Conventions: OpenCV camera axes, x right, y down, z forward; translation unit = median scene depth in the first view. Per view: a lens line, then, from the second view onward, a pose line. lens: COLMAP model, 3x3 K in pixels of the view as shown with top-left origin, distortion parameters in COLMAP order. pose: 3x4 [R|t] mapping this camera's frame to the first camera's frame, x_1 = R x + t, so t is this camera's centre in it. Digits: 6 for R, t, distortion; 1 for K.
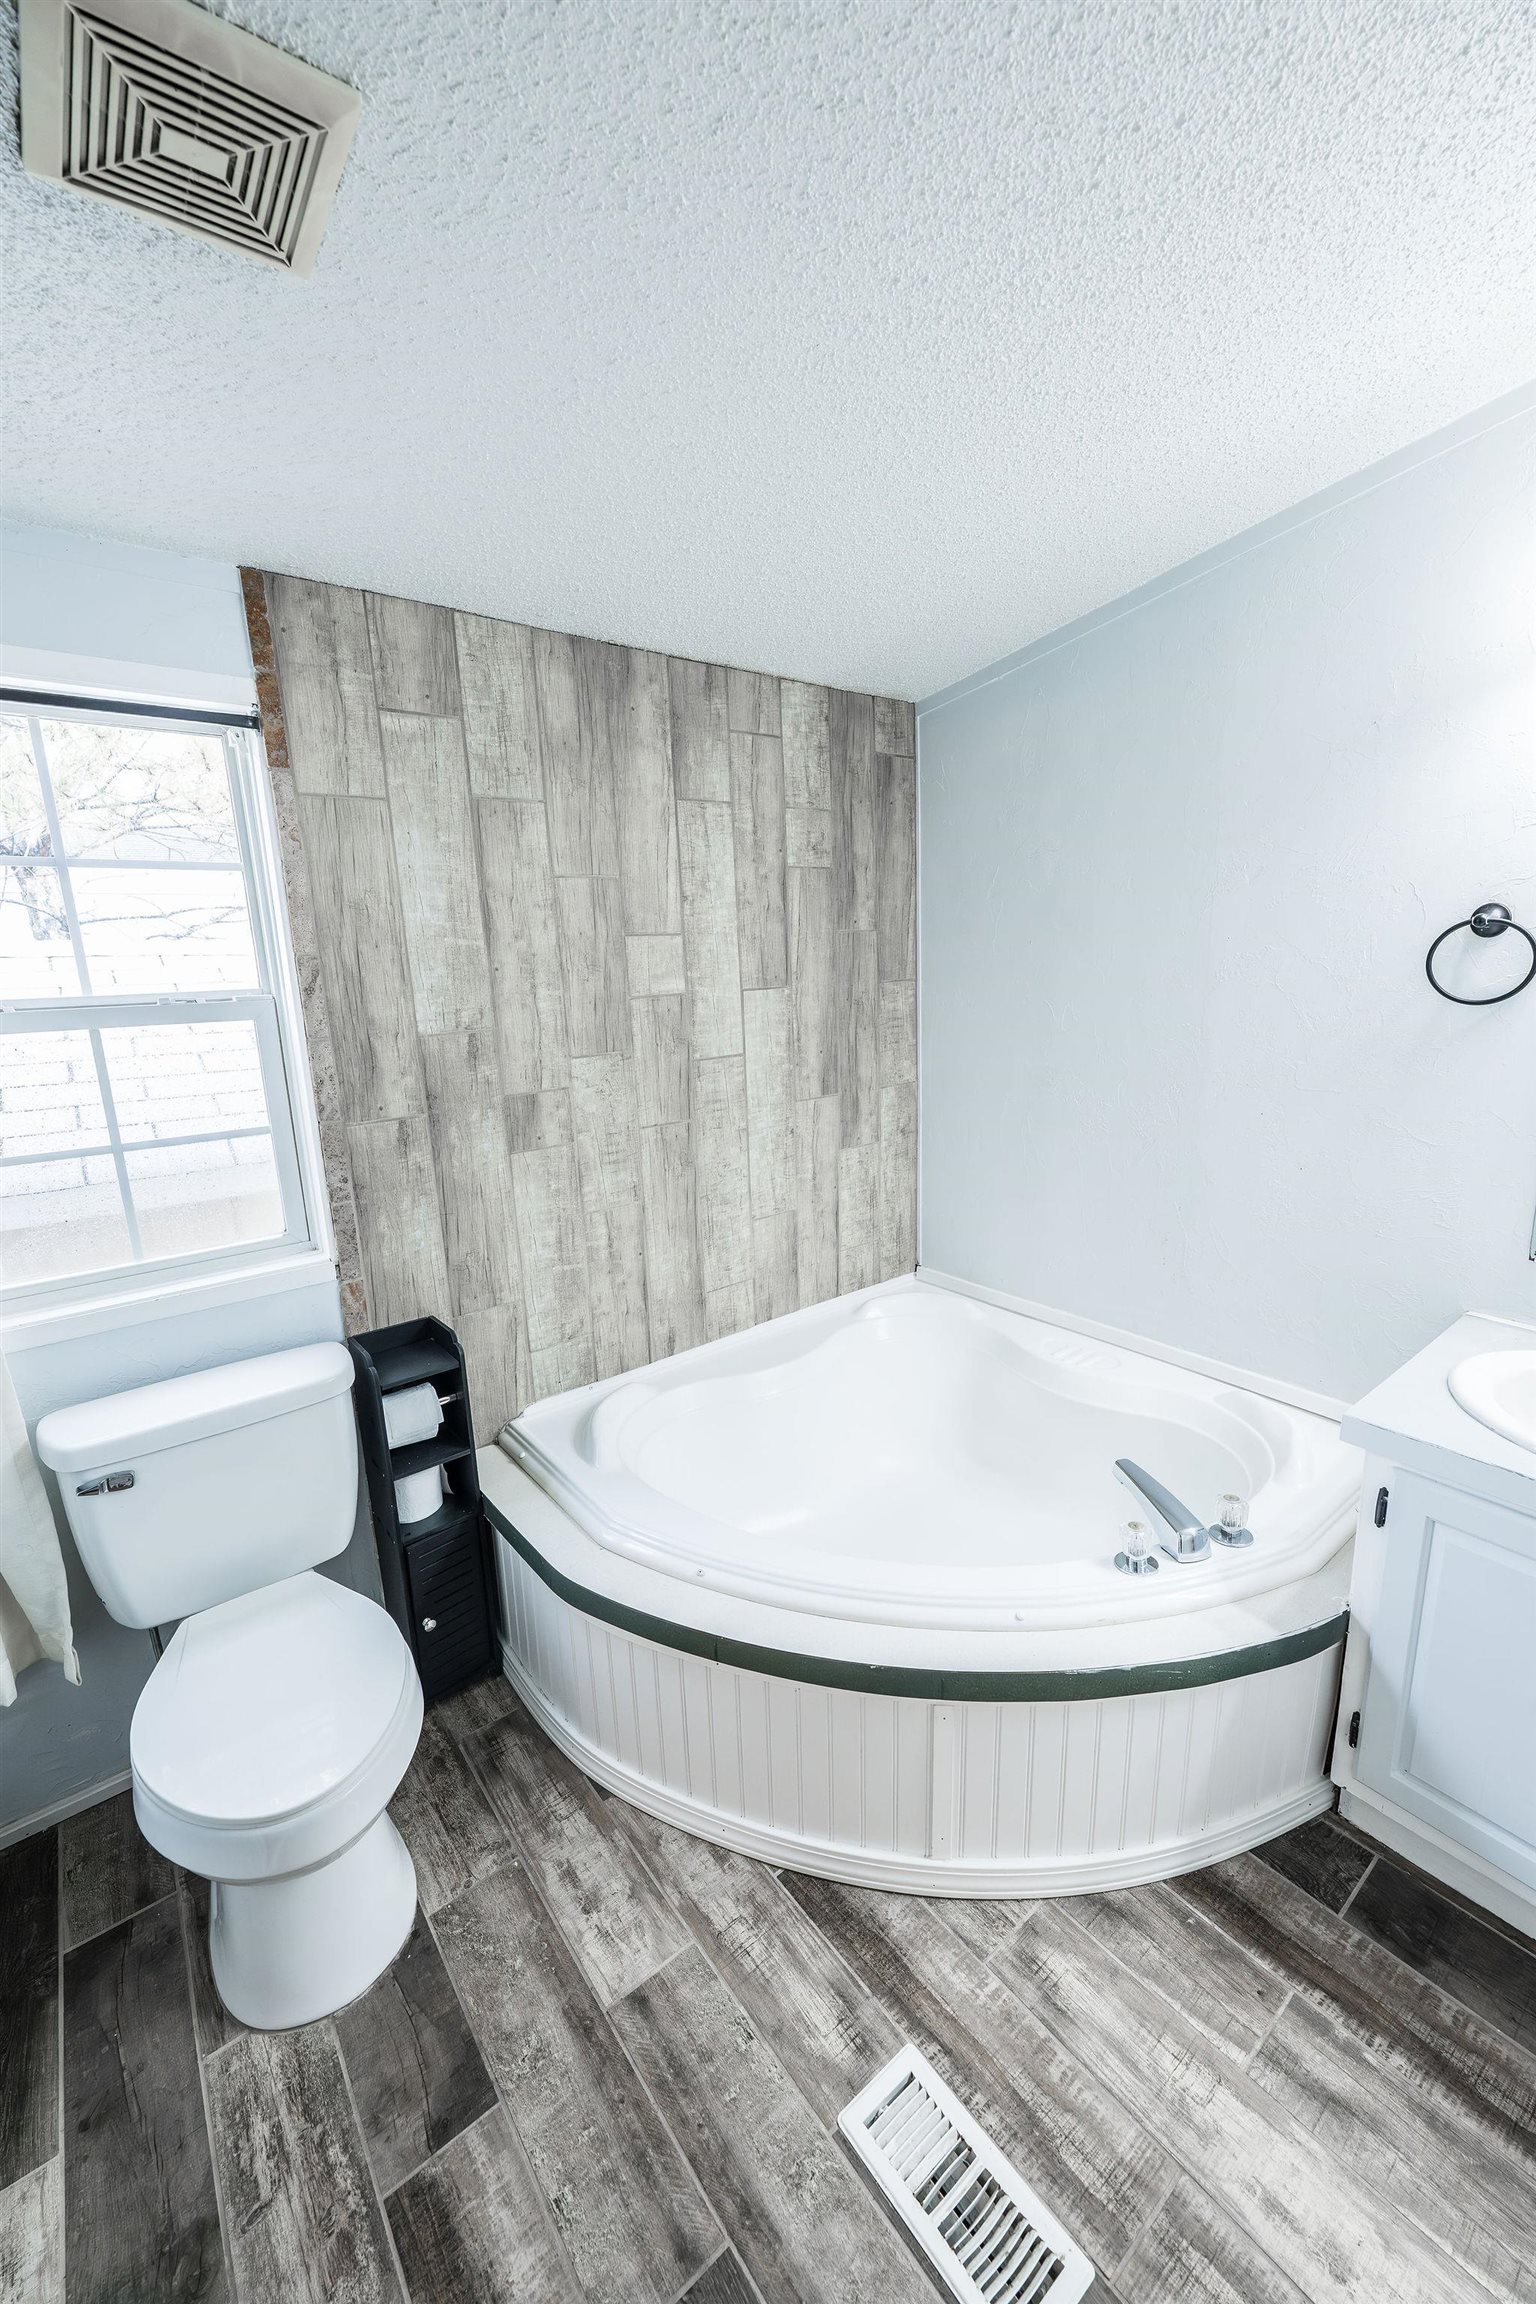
lens RADIAL K [[900.1, 0, 767.9], [0, 900.1, 1158.6], [0, 0, 1]] dist [-0.000616, -0.000024]
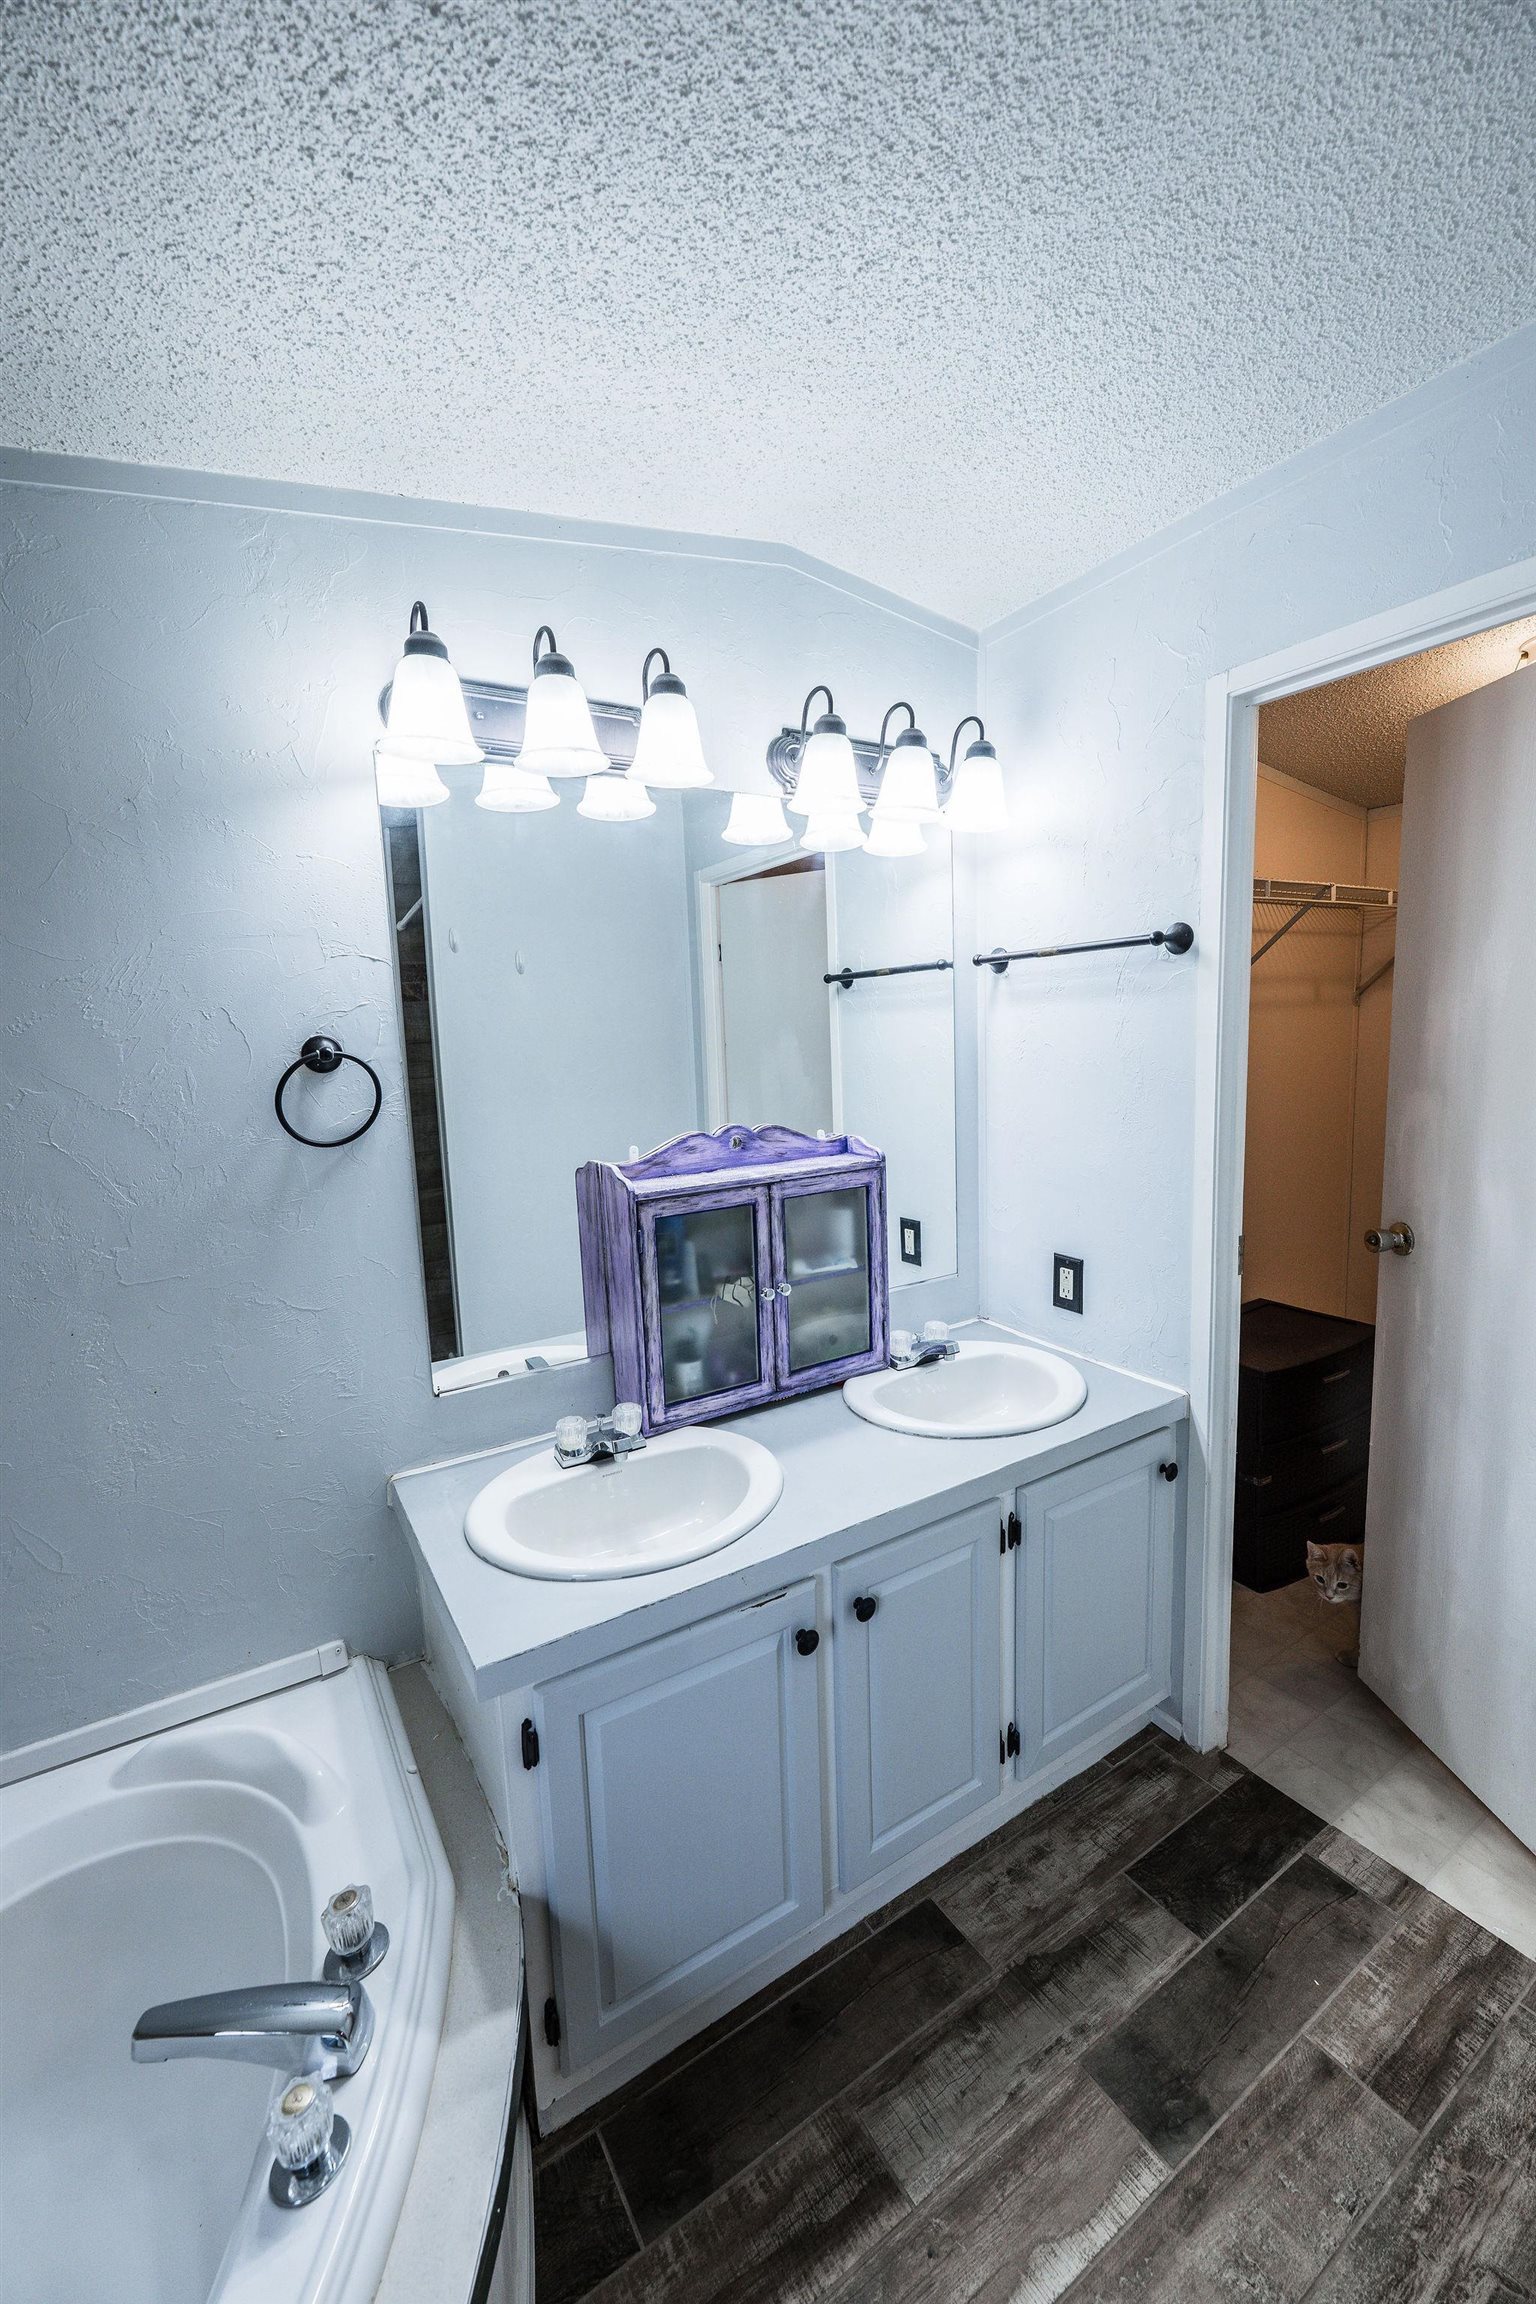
lens RADIAL K [[900.1, 0, 767.4], [0, 900.1, 1153.5], [0, 0, 1]] dist [-0.000616, -0.000024]
pose [[0.095770, -0.085889, 0.991691, -0.090515], [0.239707, 0.968941, 0.060770, -0.173712], [-0.966110, 0.231896, 0.113384, 0.725619]]
